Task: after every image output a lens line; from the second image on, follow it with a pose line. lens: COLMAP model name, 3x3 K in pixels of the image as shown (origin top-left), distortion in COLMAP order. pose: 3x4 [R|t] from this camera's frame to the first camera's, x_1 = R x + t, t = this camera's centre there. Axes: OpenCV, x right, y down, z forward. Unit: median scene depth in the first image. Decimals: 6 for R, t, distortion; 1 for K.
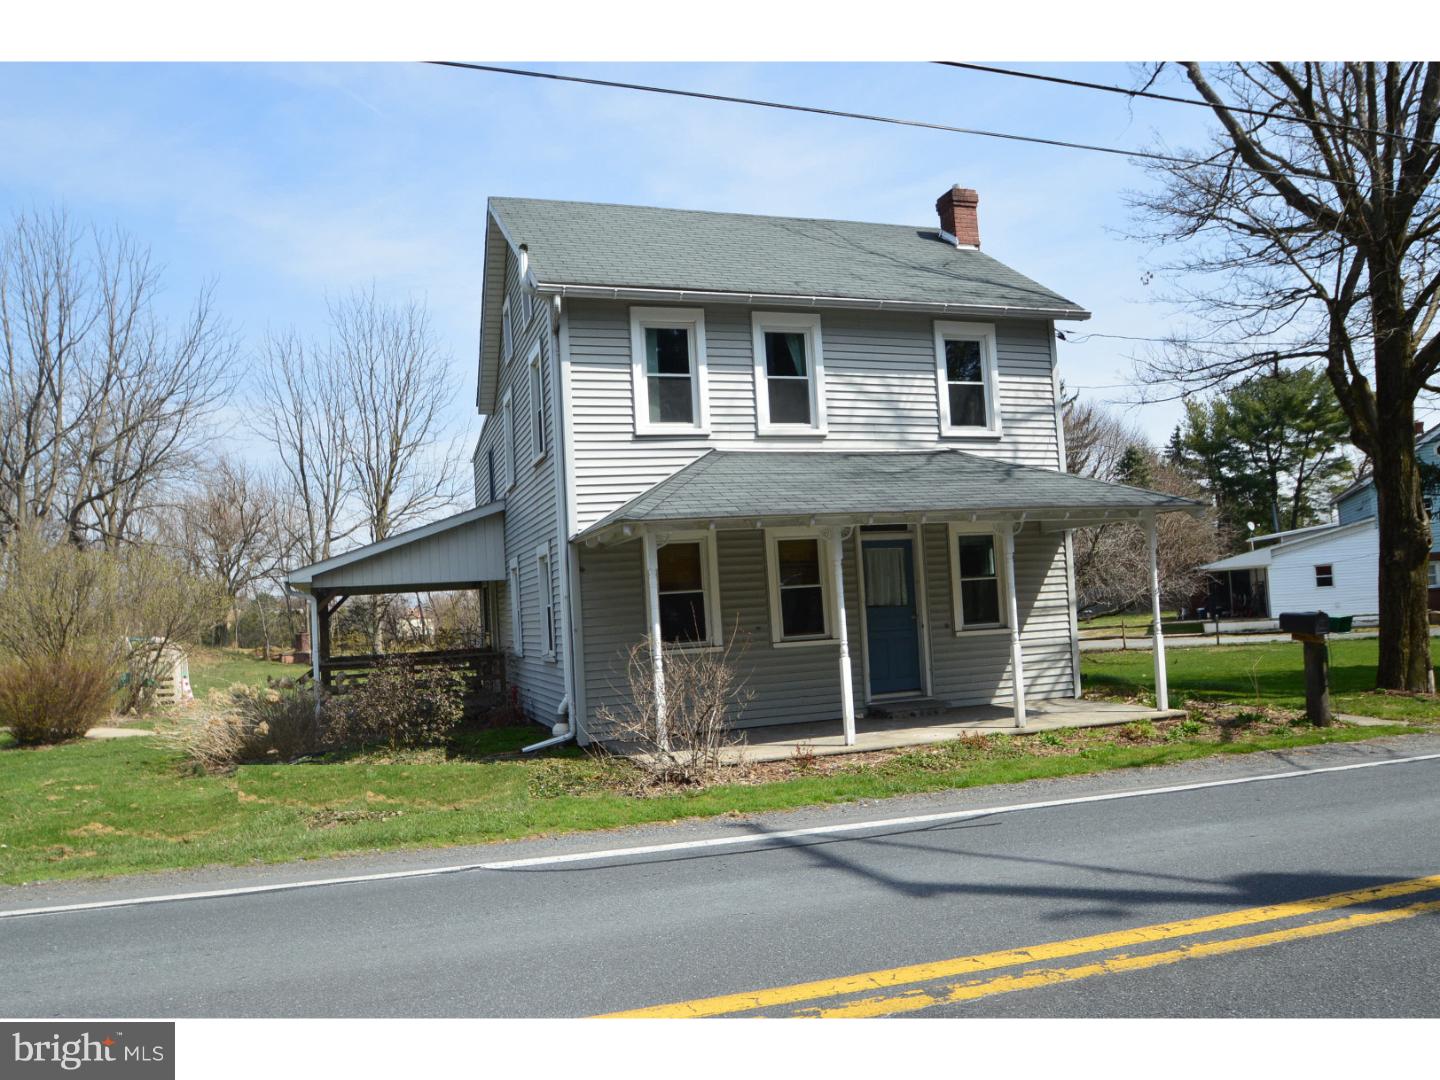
lens RADIAL K [[1001.8, 0, 720.0], [0, 1001.8, 540.0], [0, 0, 1]] dist [-0.036308, -0.000323]
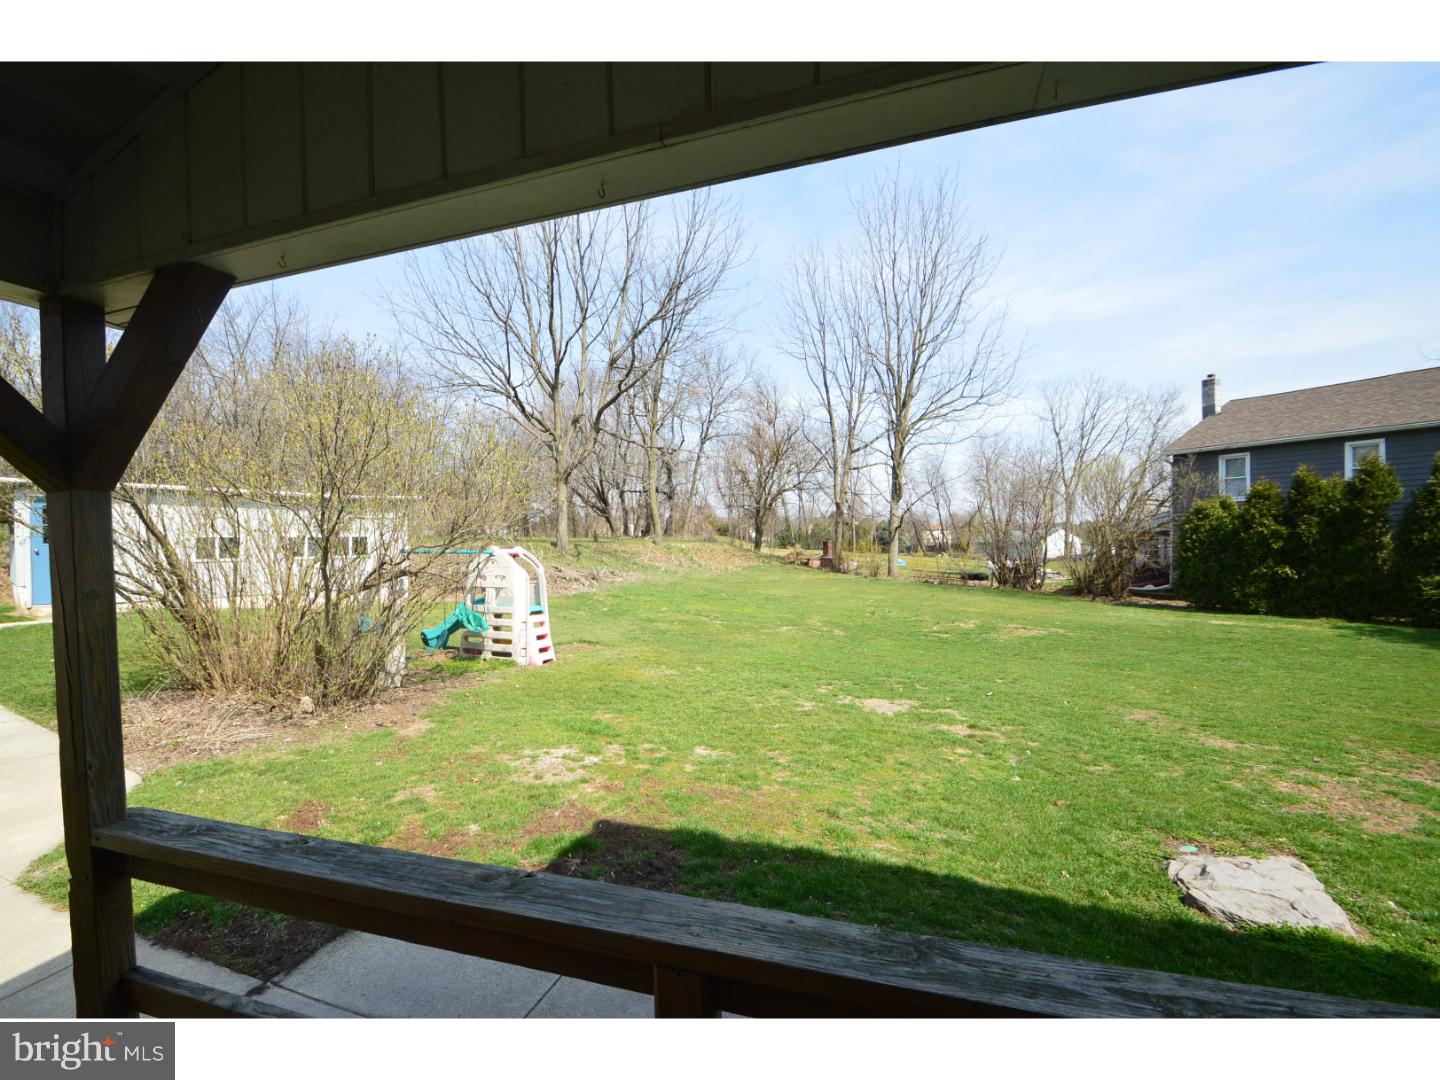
lens RADIAL K [[642.1, 0, 690.5], [0, 642.1, 558.1], [0, 0, 1]] dist [0.016225, -0.016641]
pose [[0.792636, 0.057834, -0.606945, -0.116784], [0.015008, 0.993338, 0.114252, 0.031772], [0.609510, -0.099669, 0.786488, 0.375673]]
